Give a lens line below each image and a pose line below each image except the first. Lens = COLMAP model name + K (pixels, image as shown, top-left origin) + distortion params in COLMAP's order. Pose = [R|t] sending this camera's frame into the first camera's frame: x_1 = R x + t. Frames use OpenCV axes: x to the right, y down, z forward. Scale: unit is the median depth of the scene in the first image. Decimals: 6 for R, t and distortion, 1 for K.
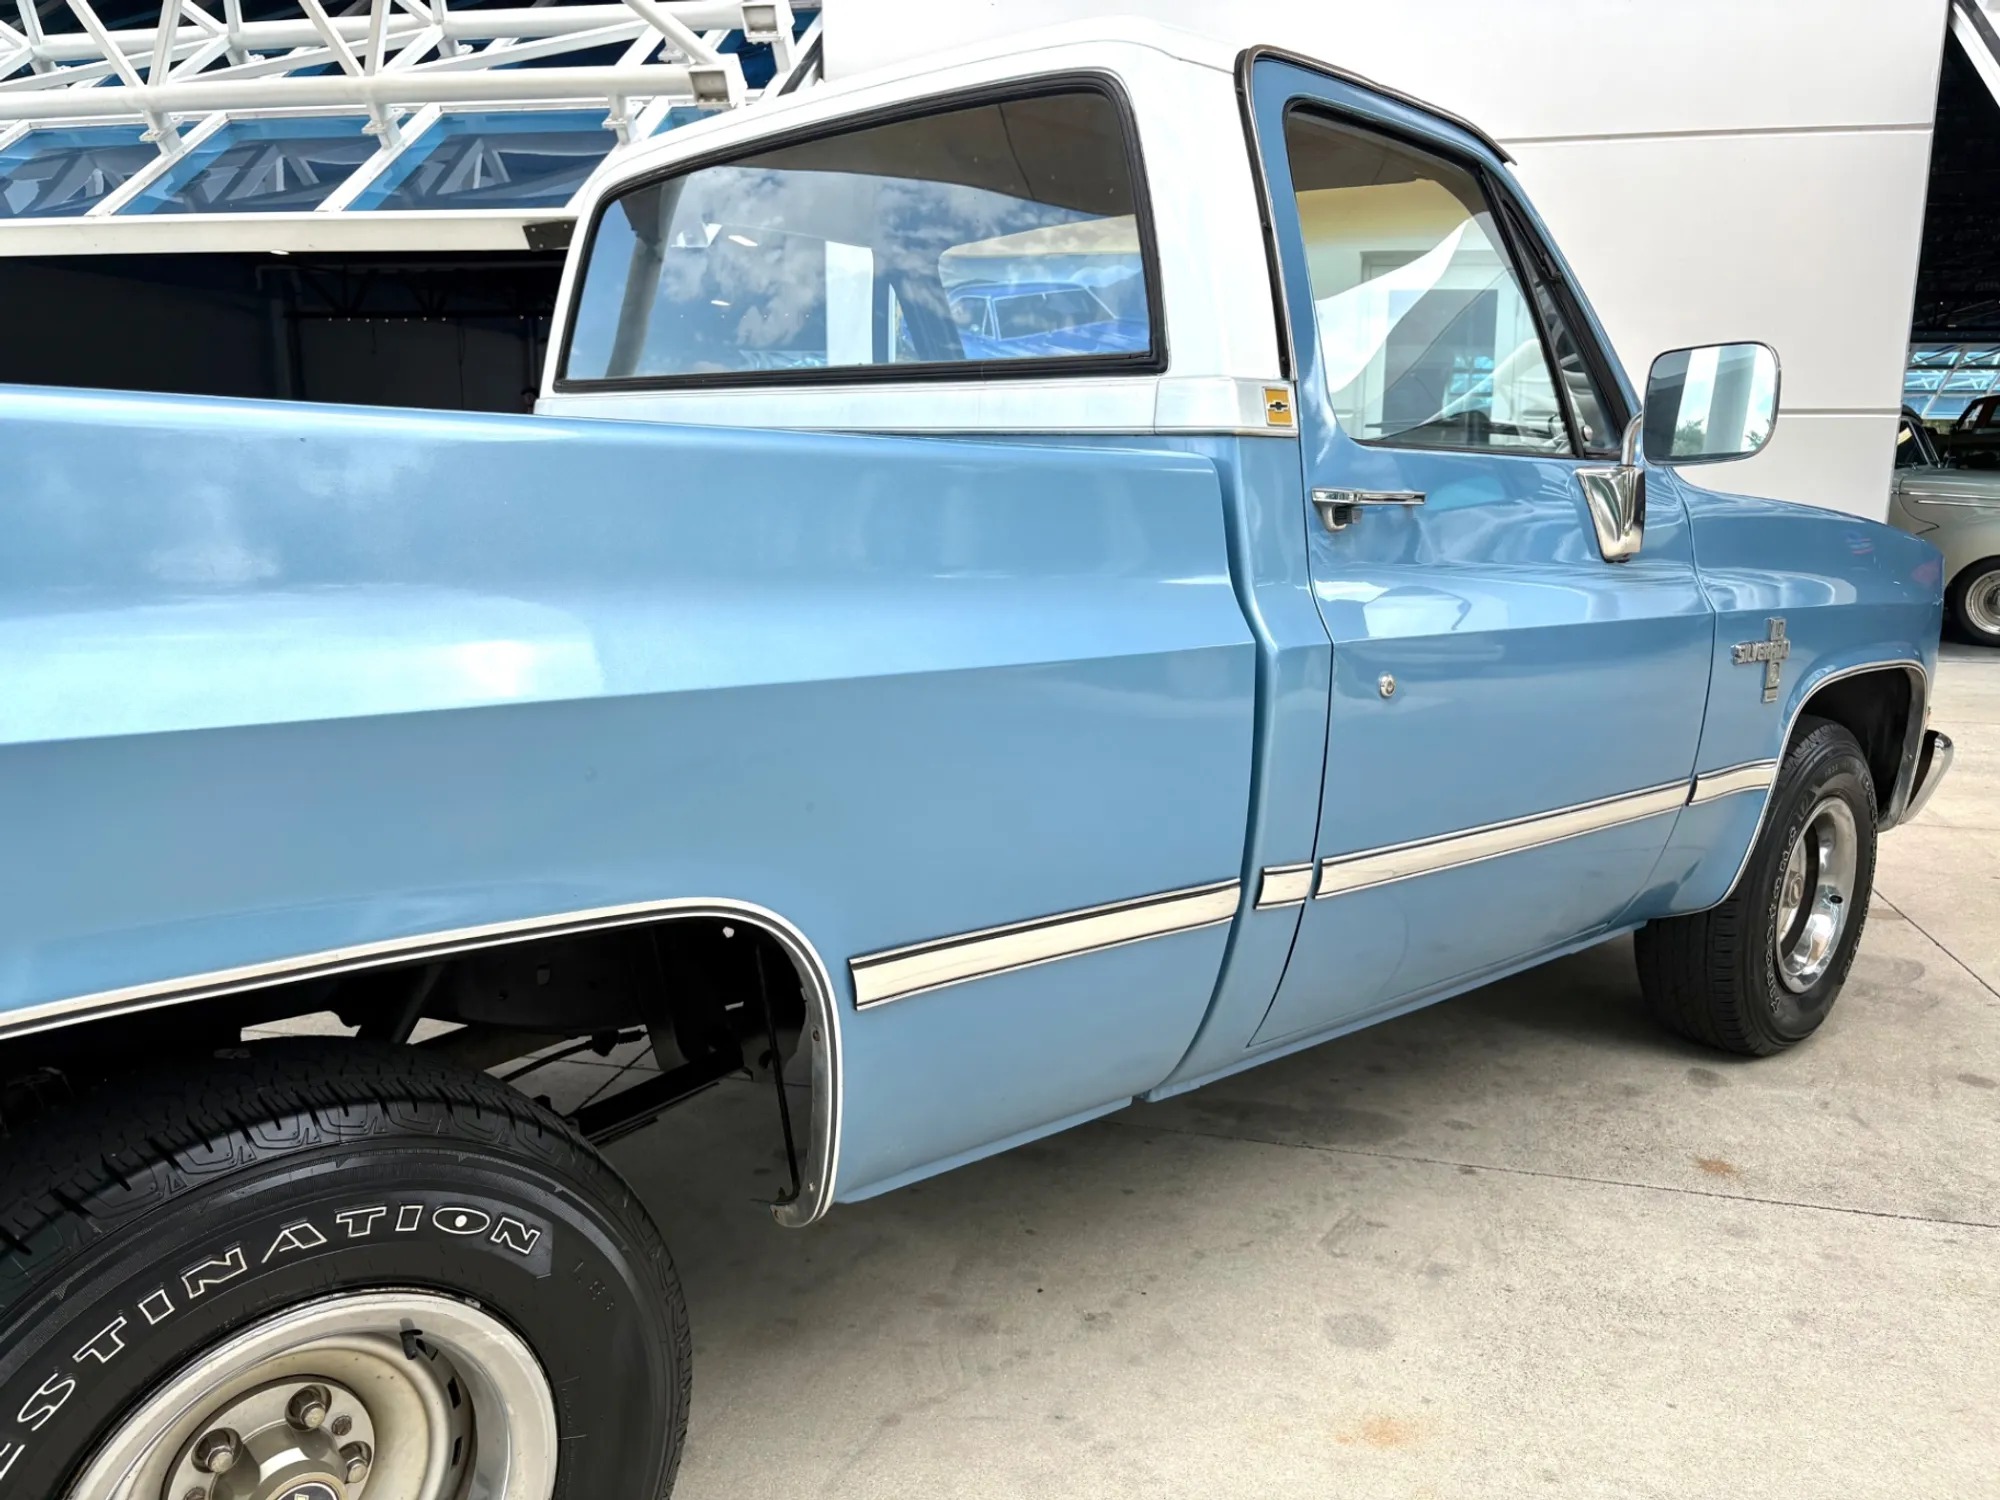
lens RADIAL K [[1534.7, 0, 1005.1], [0, 1534.7, 747.3], [0, 0, 1]] dist [0.052219, -0.067673]
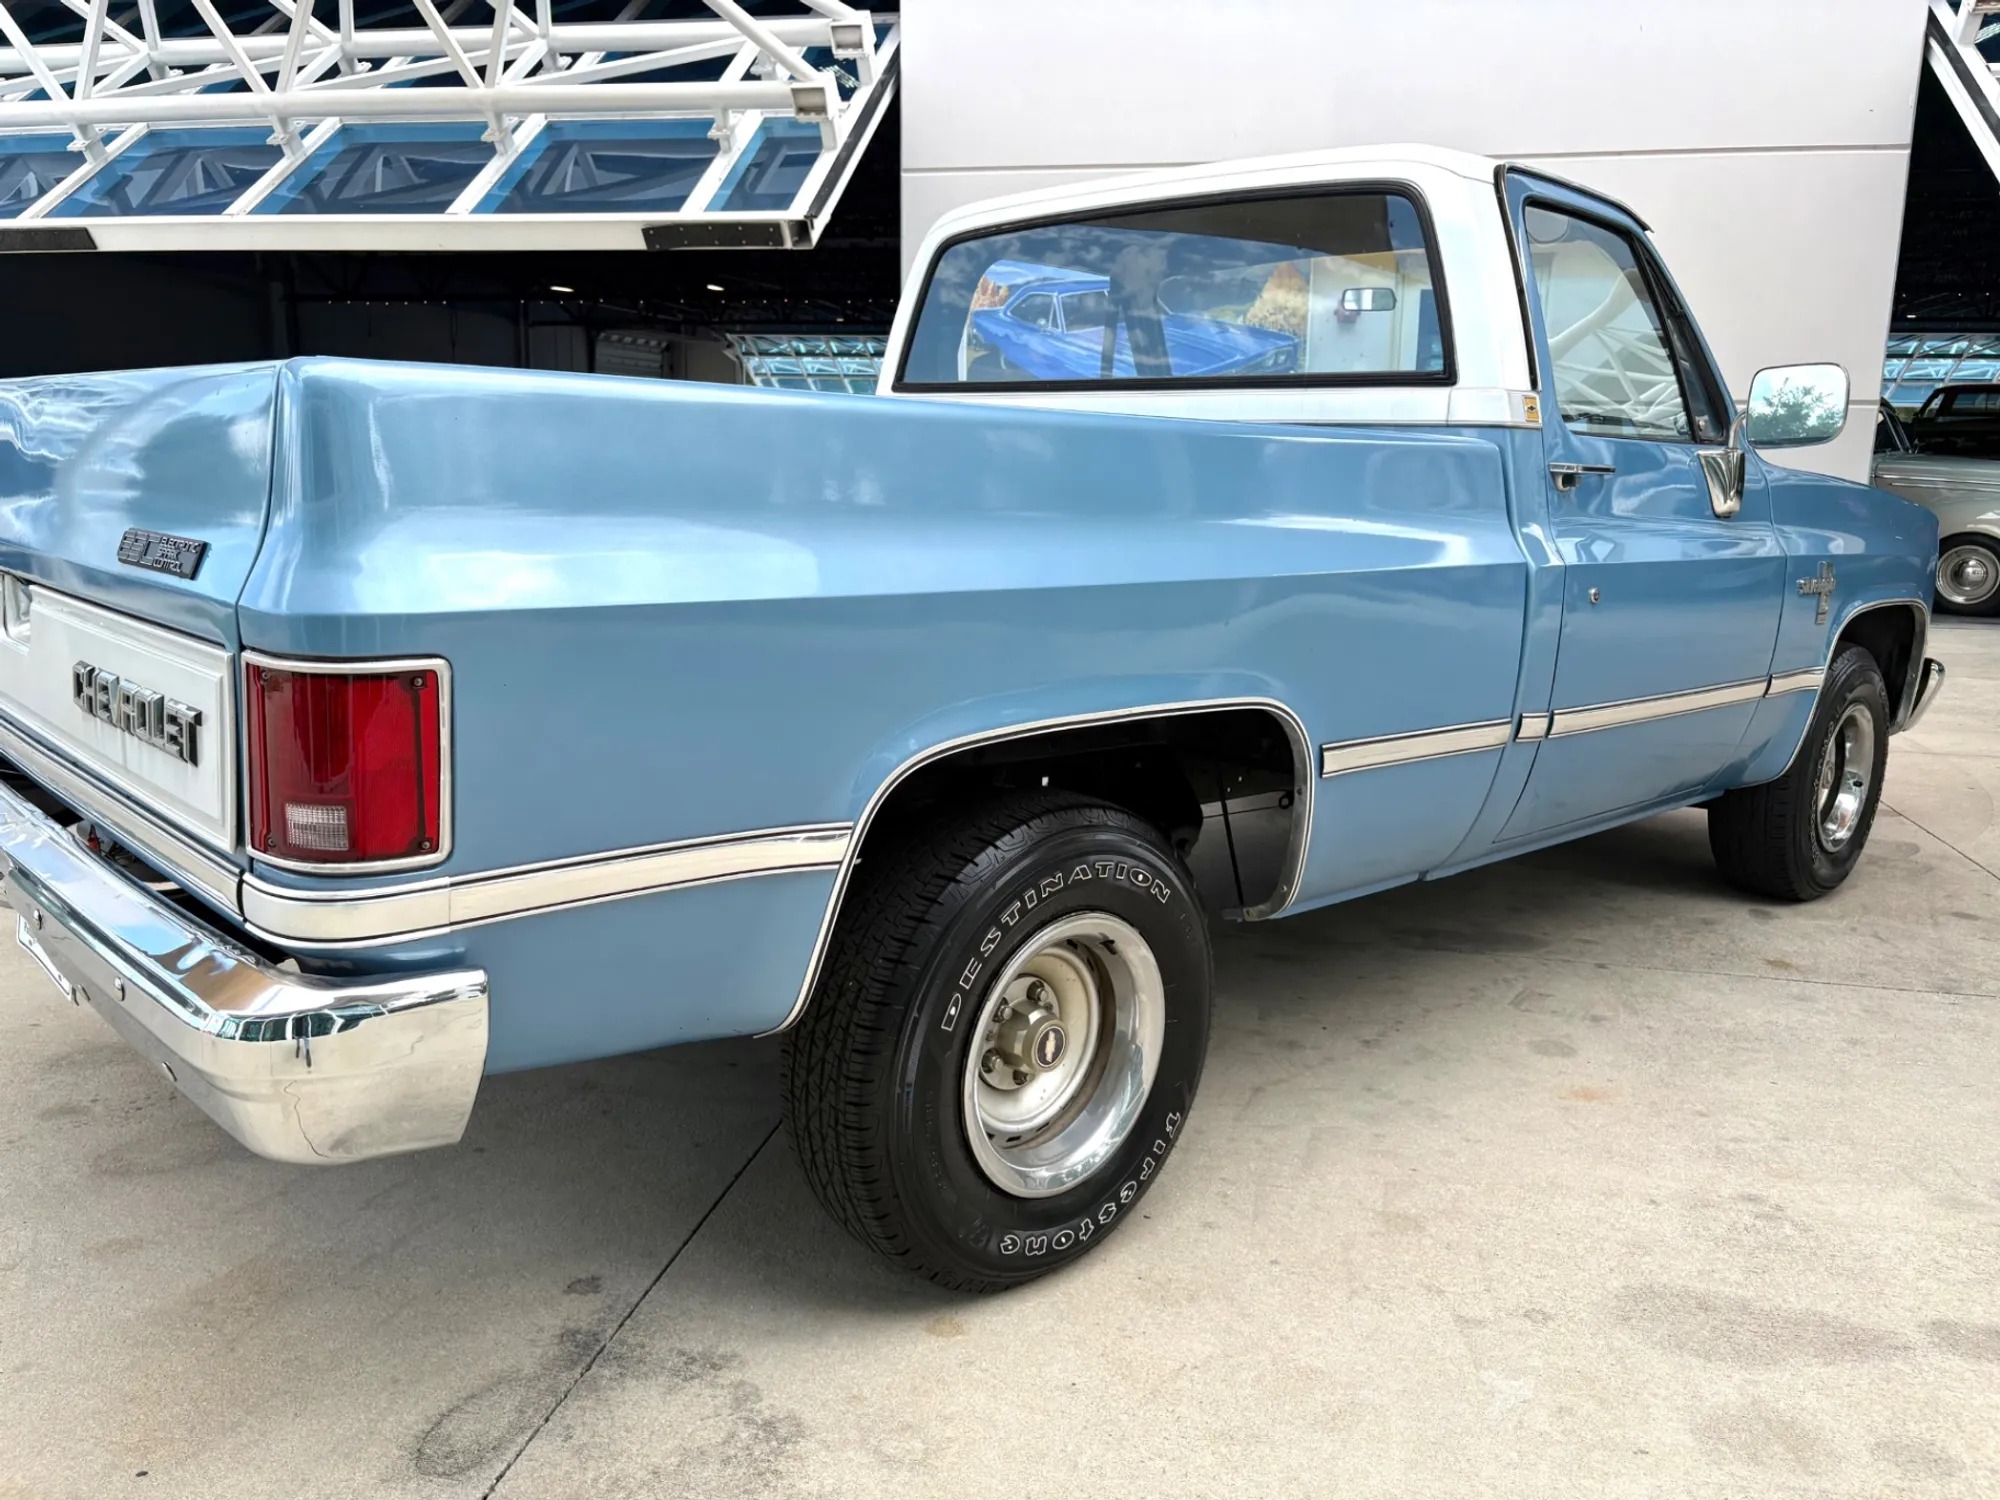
lens RADIAL K [[1548.0, 0, 1000.0], [0, 1548.0, 750.0], [0, 0, 1]] dist [0.009069, 0.000040]
pose [[0.999783, -0.000468, 0.020833, -0.237353], [0.000229, 0.999934, 0.011490, 0.061161], [-0.020837, -0.011483, 0.999717, -0.324637]]
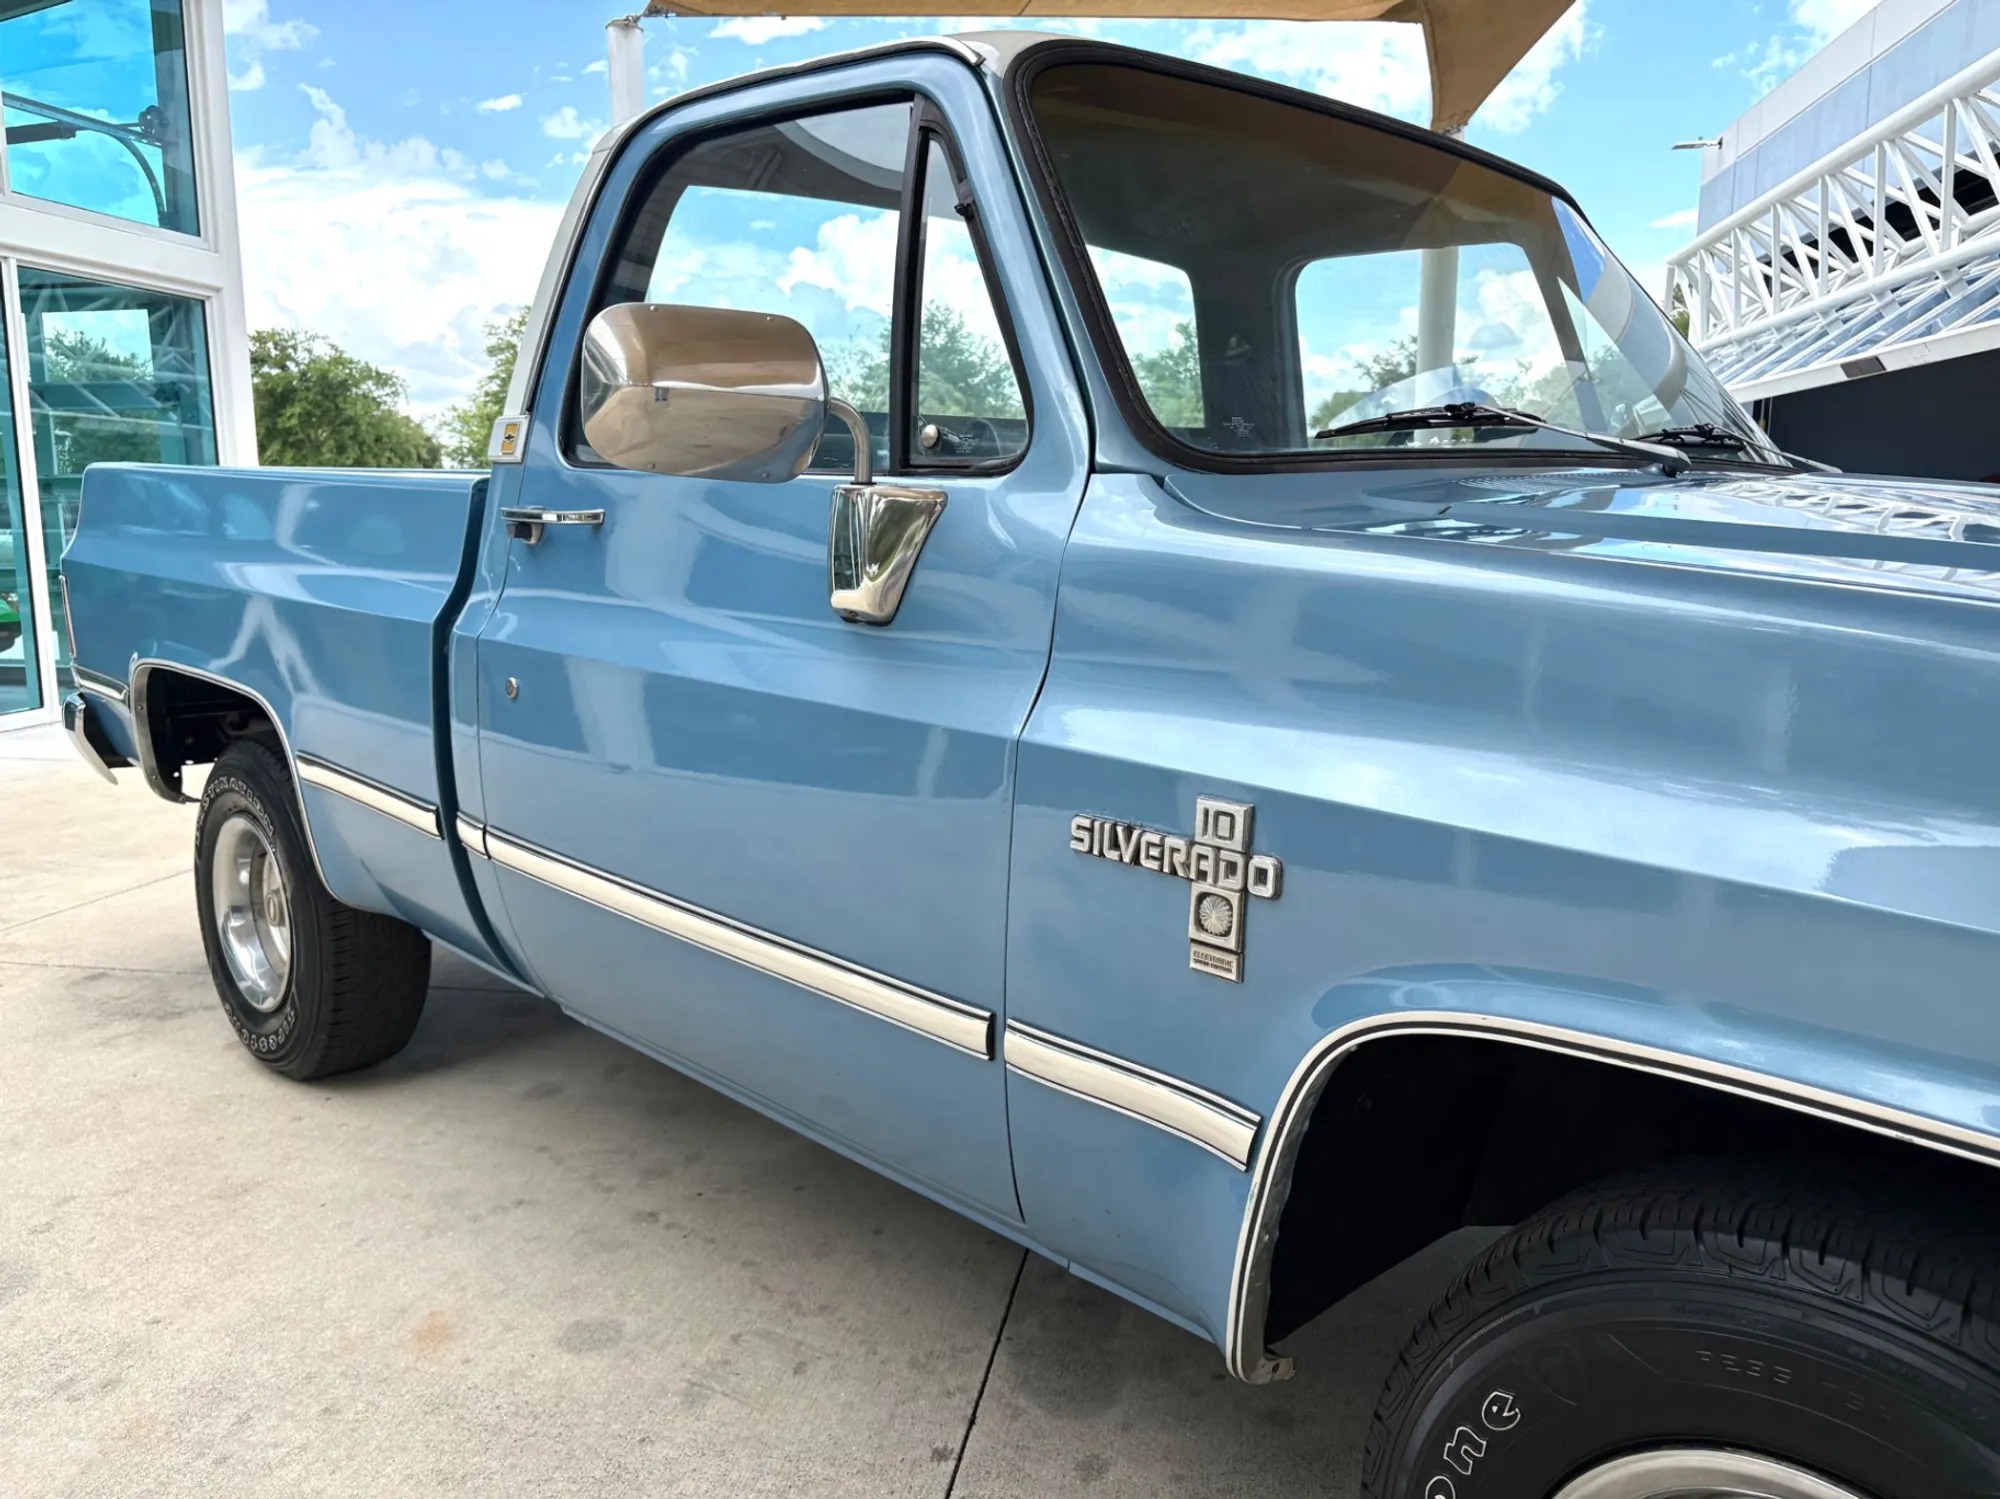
lens RADIAL K [[1534.7, 0, 1005.1], [0, 1534.7, 746.8], [0, 0, 1]] dist [0.052219, -0.067673]
pose [[0.052574, 0.144478, -0.988110, 0.886683], [-0.195143, 0.971889, 0.131723, -0.138127], [0.979365, 0.185898, 0.079290, 0.829571]]
